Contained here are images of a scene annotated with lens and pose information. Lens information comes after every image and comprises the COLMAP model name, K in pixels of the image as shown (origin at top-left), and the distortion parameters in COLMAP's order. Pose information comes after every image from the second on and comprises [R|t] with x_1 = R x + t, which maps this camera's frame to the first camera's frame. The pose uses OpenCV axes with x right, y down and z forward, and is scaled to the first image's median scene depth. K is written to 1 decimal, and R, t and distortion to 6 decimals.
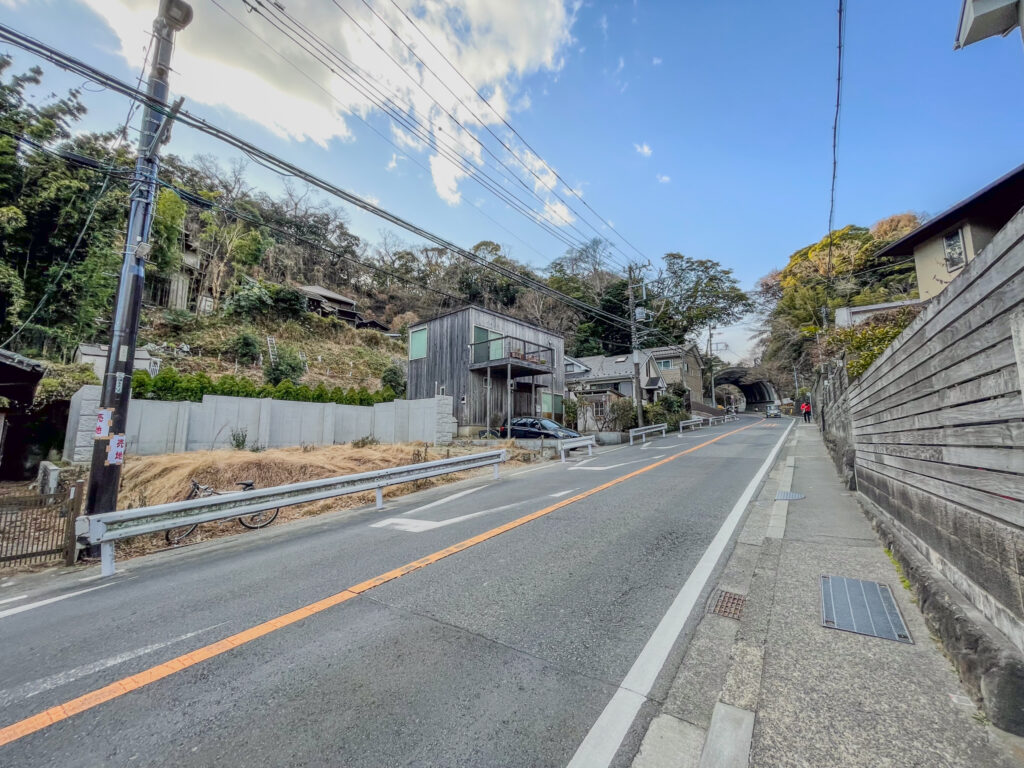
lens RADIAL K [[411.7, 0, 512.0], [0, 411.7, 384.0], [0, 0, 1]] dist [-0.000262, -0.002275]
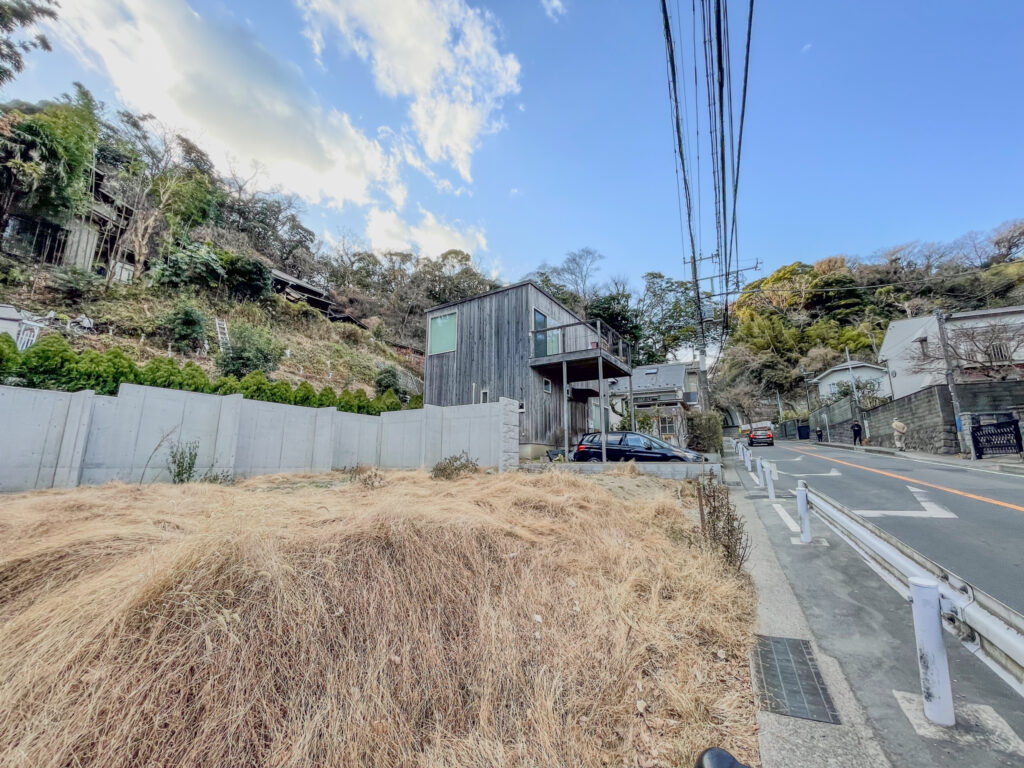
lens RADIAL K [[411.7, 0, 512.0], [0, 411.7, 384.0], [0, 0, 1]] dist [-0.000262, -0.002275]
pose [[0.989074, 0.028992, 0.144544, -0.174752], [-0.020492, 0.997991, -0.059953, 0.029940], [-0.145992, 0.056336, 0.987681, 0.211677]]
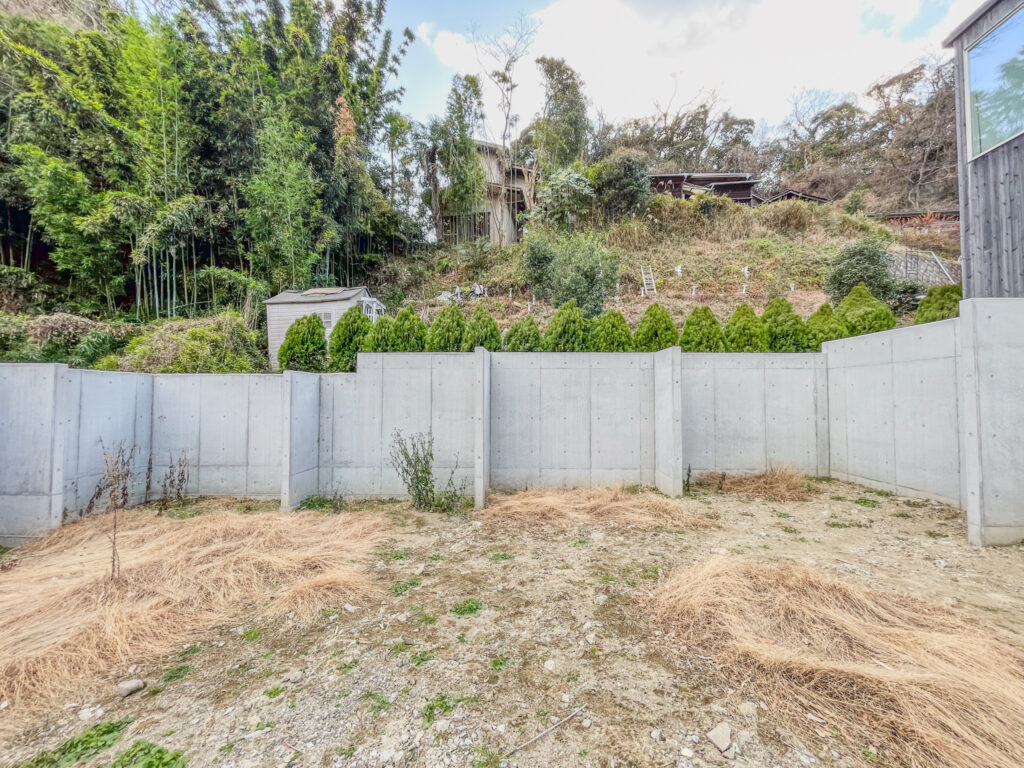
lens RADIAL K [[411.7, 0, 512.0], [0, 411.7, 384.0], [0, 0, 1]] dist [-0.000262, -0.002275]
pose [[0.605021, -0.026156, -0.795779, -0.189009], [0.106112, 0.993193, 0.048031, 0.031908], [0.789107, -0.113502, 0.603679, 0.513604]]
